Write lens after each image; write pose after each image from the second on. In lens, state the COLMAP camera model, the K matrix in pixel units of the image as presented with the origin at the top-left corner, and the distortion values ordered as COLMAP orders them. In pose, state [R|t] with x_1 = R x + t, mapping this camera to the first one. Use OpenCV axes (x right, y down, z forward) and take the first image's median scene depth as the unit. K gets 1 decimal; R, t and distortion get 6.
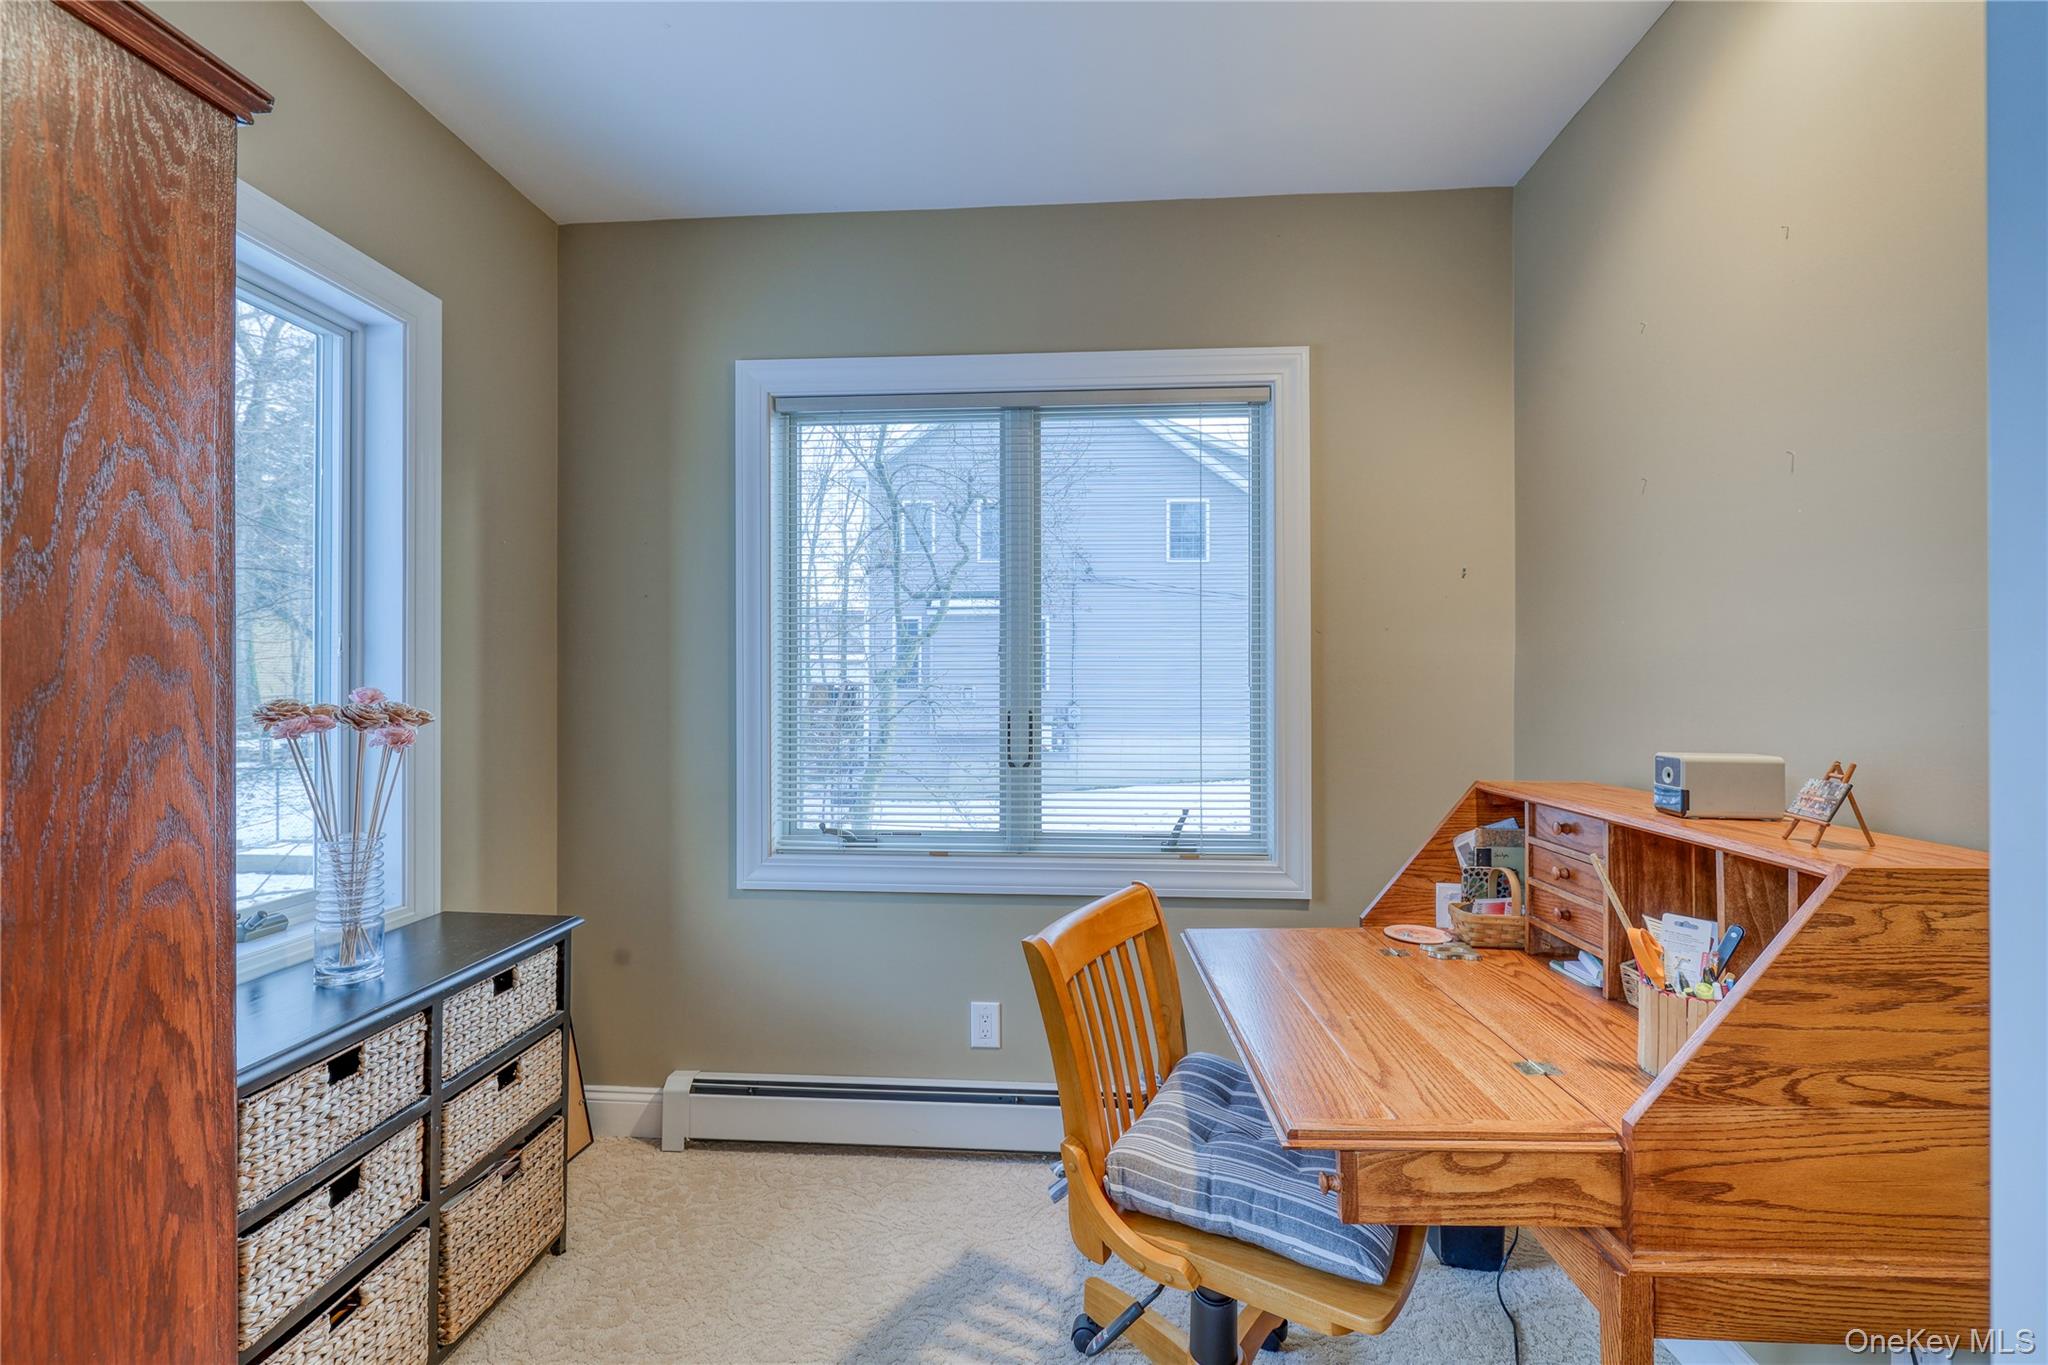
lens RADIAL K [[853.9, 0, 1014.4], [0, 853.9, 685.4], [0, 0, 1]] dist [-0.002886, 0.000152]
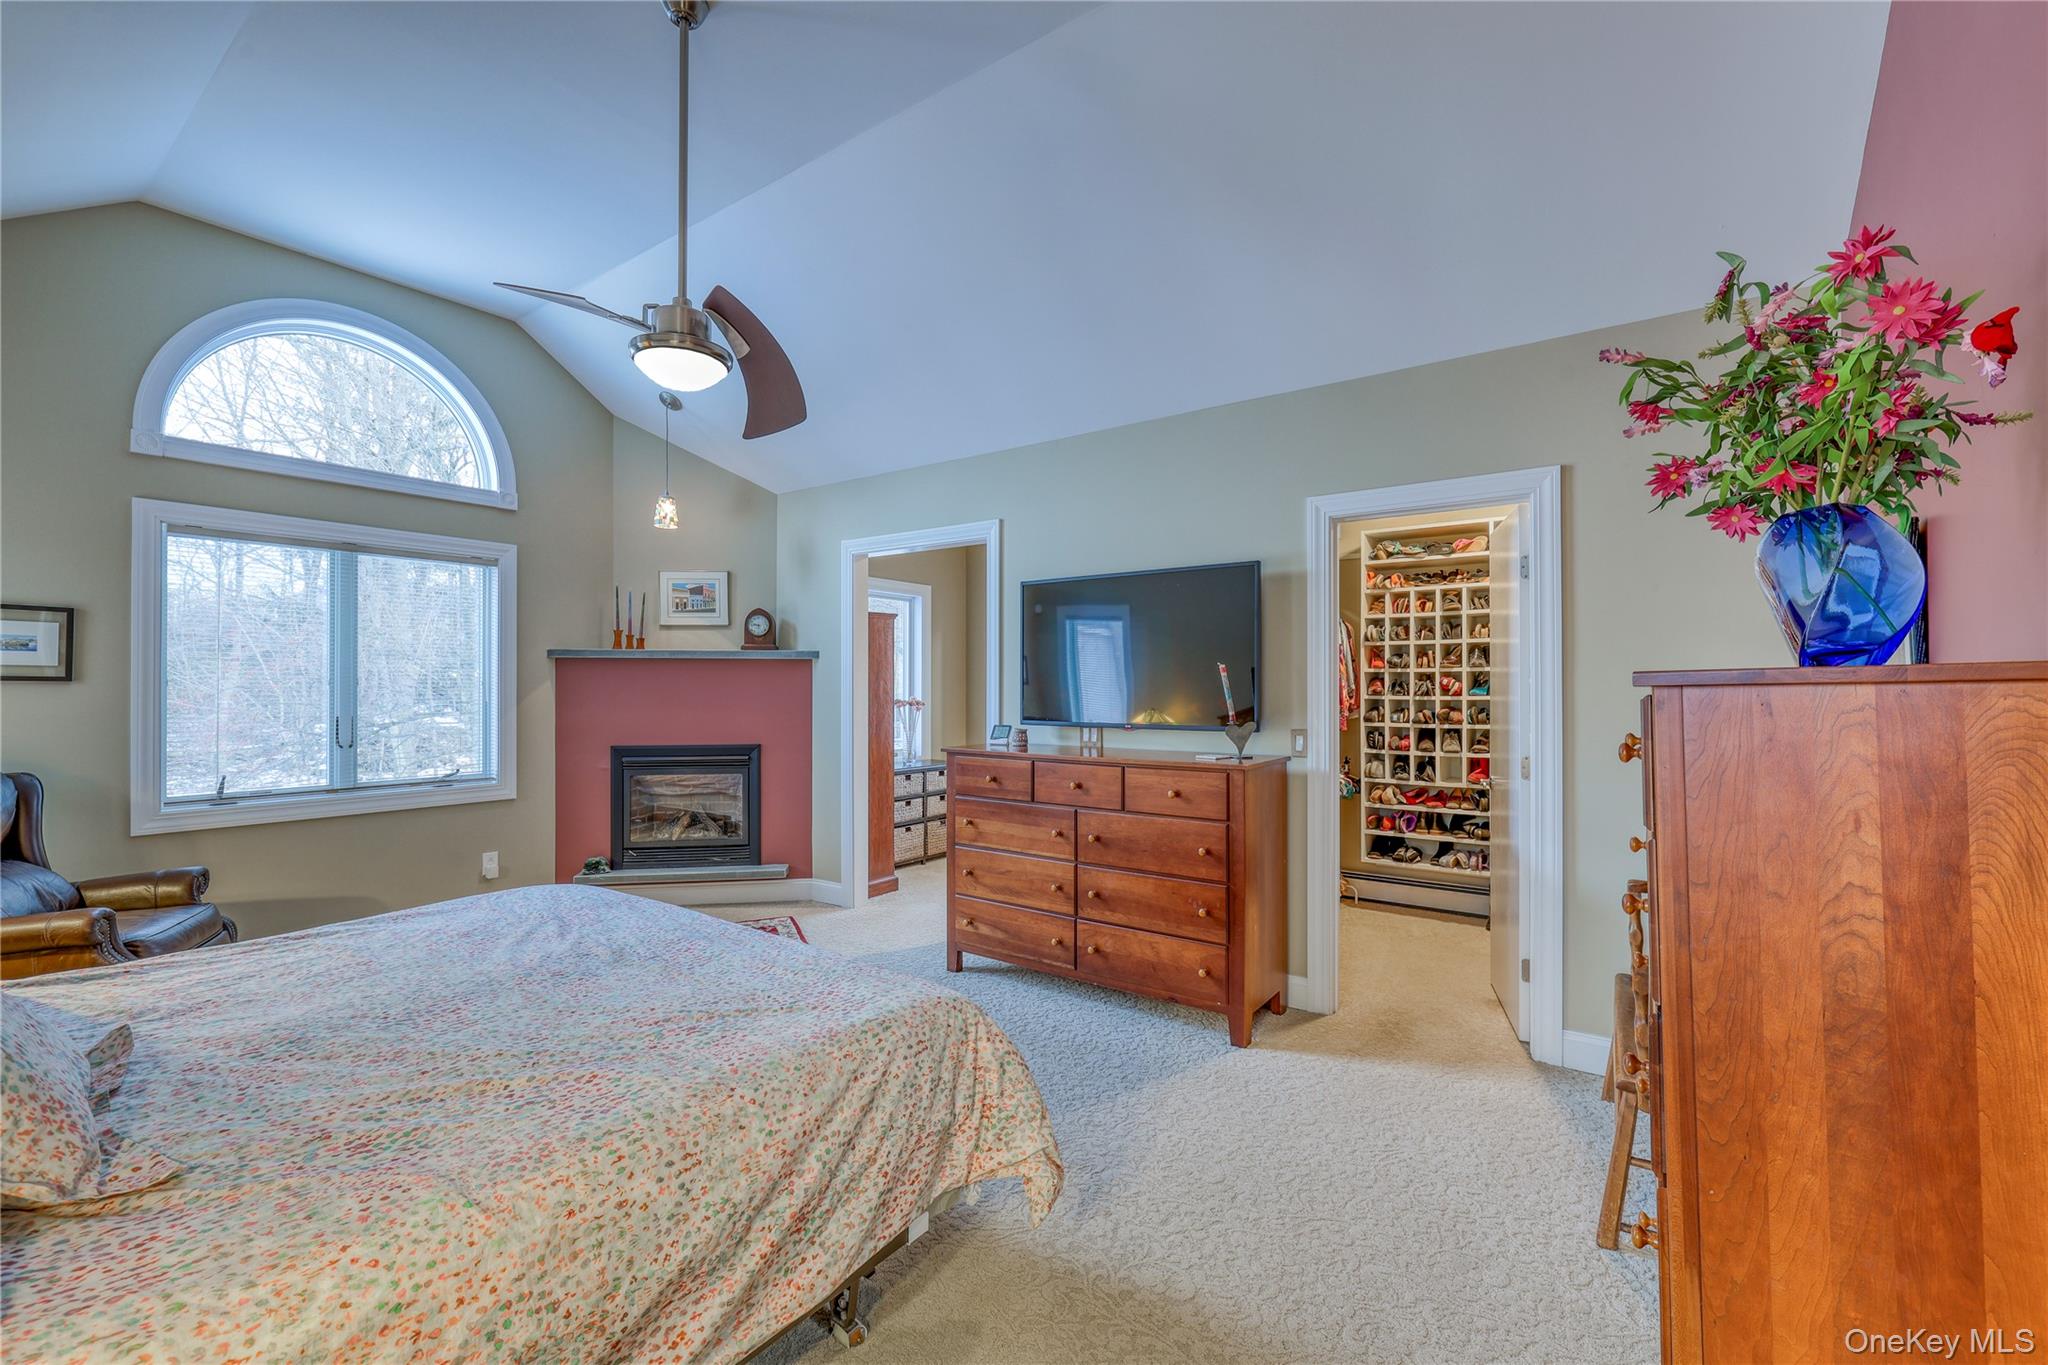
lens RADIAL K [[853.9, 0, 1029.0], [0, 853.9, 682.0], [0, 0, 1]] dist [-0.002886, 0.000152]
pose [[0.867040, 0.003021, -0.498229, 1.864924], [-0.007196, 0.999953, -0.006459, -0.048436], [0.498186, 0.009185, 0.867021, -2.408647]]
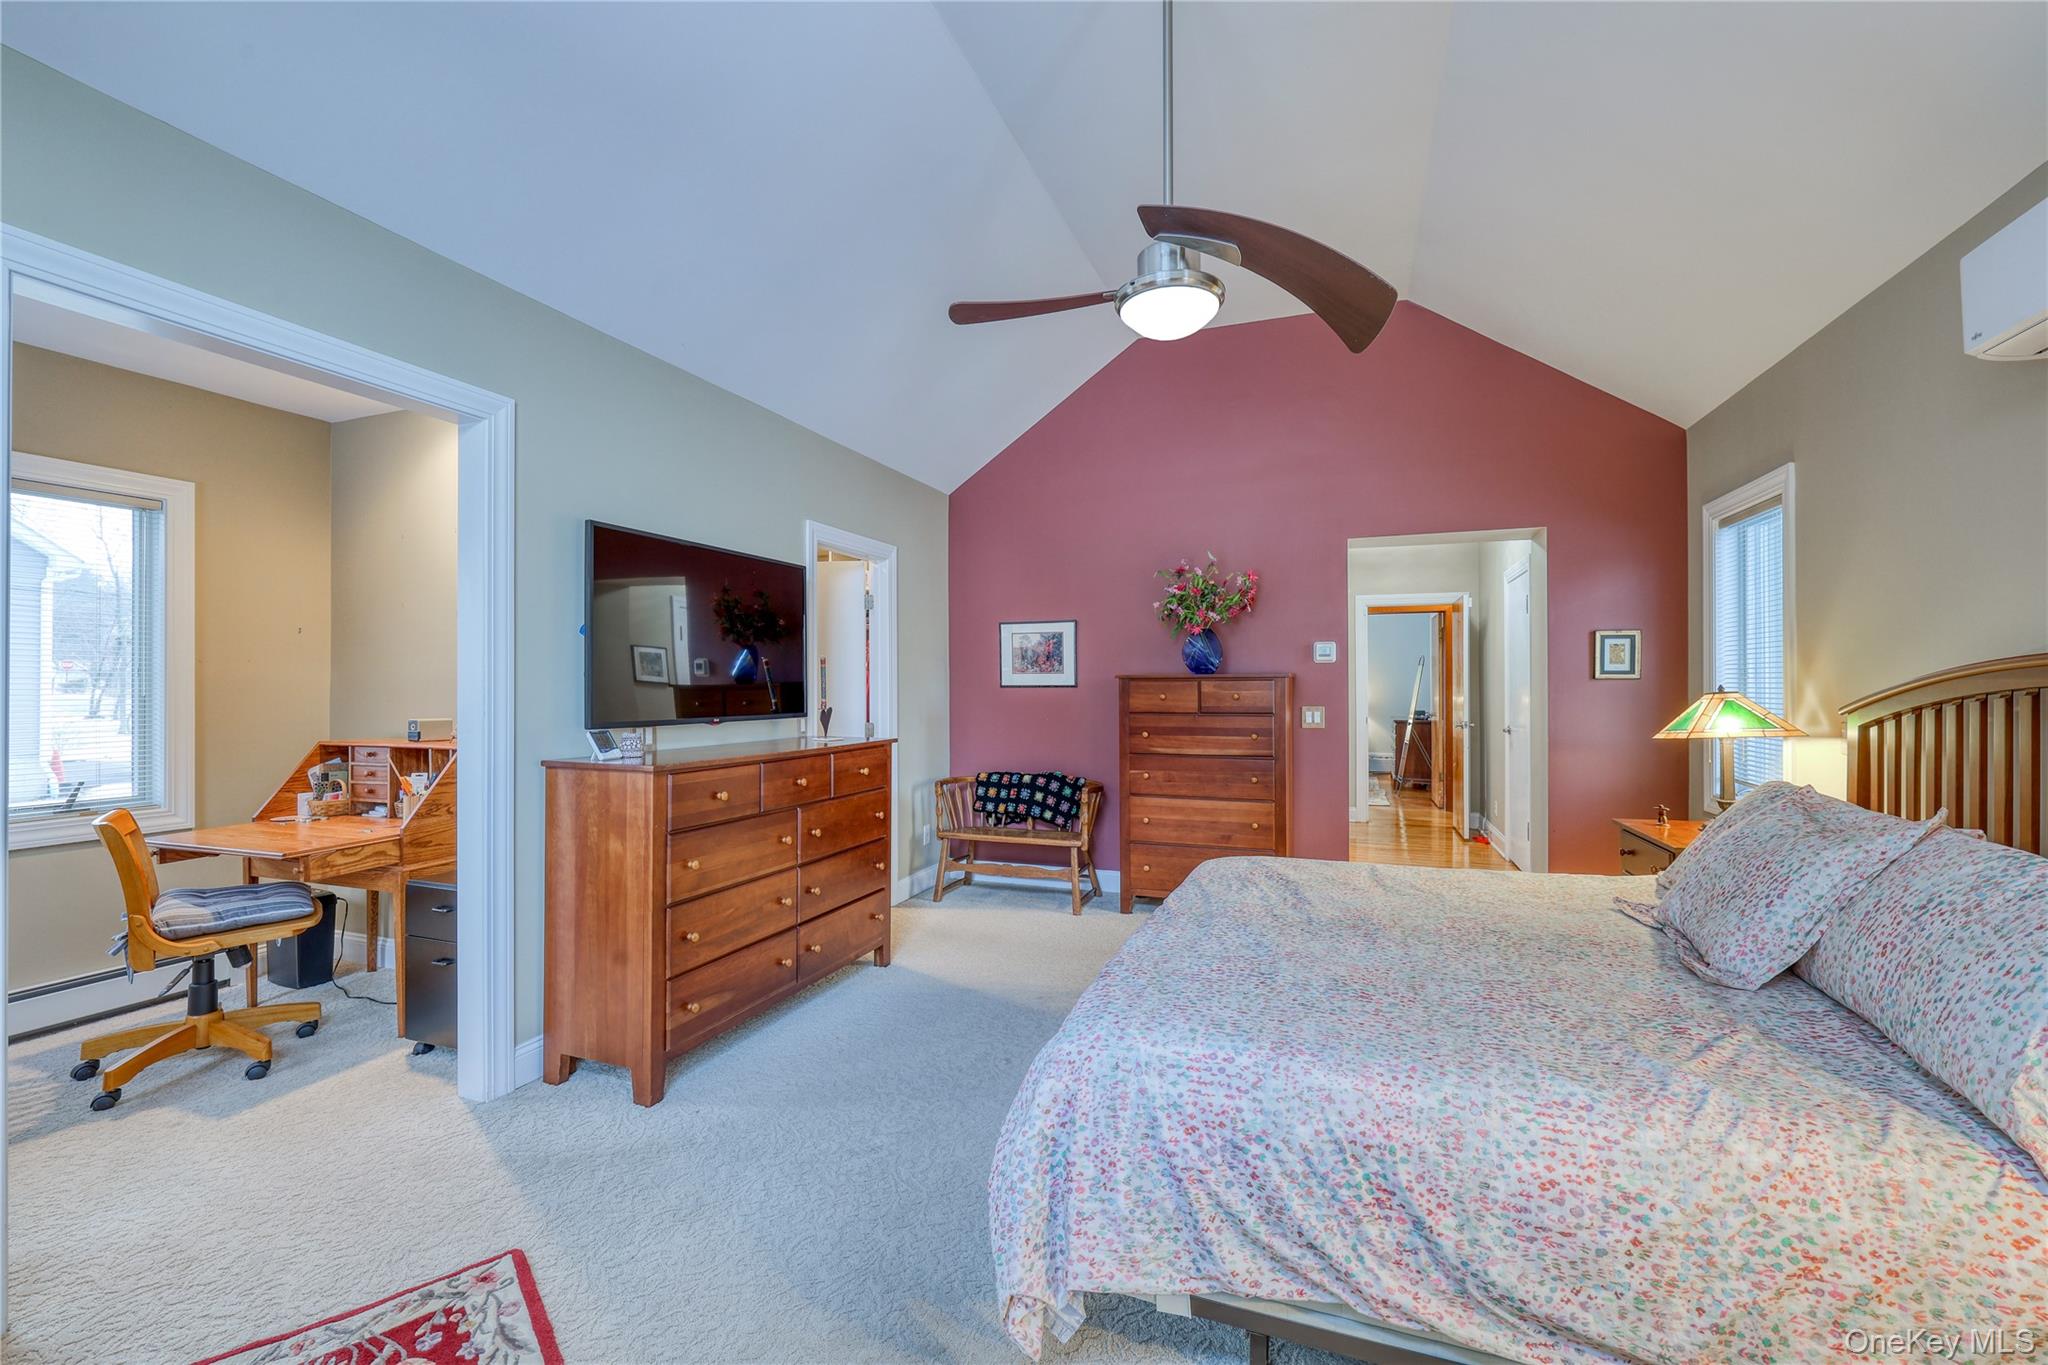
lens RADIAL K [[853.9, 0, 1021.0], [0, 853.9, 680.4], [0, 0, 1]] dist [-0.002886, 0.000152]
pose [[0.284310, 0.006730, 0.958709, -1.139794], [0.003295, 0.999963, -0.007997, -0.013208], [-0.958727, 0.005432, 0.284278, -1.444204]]
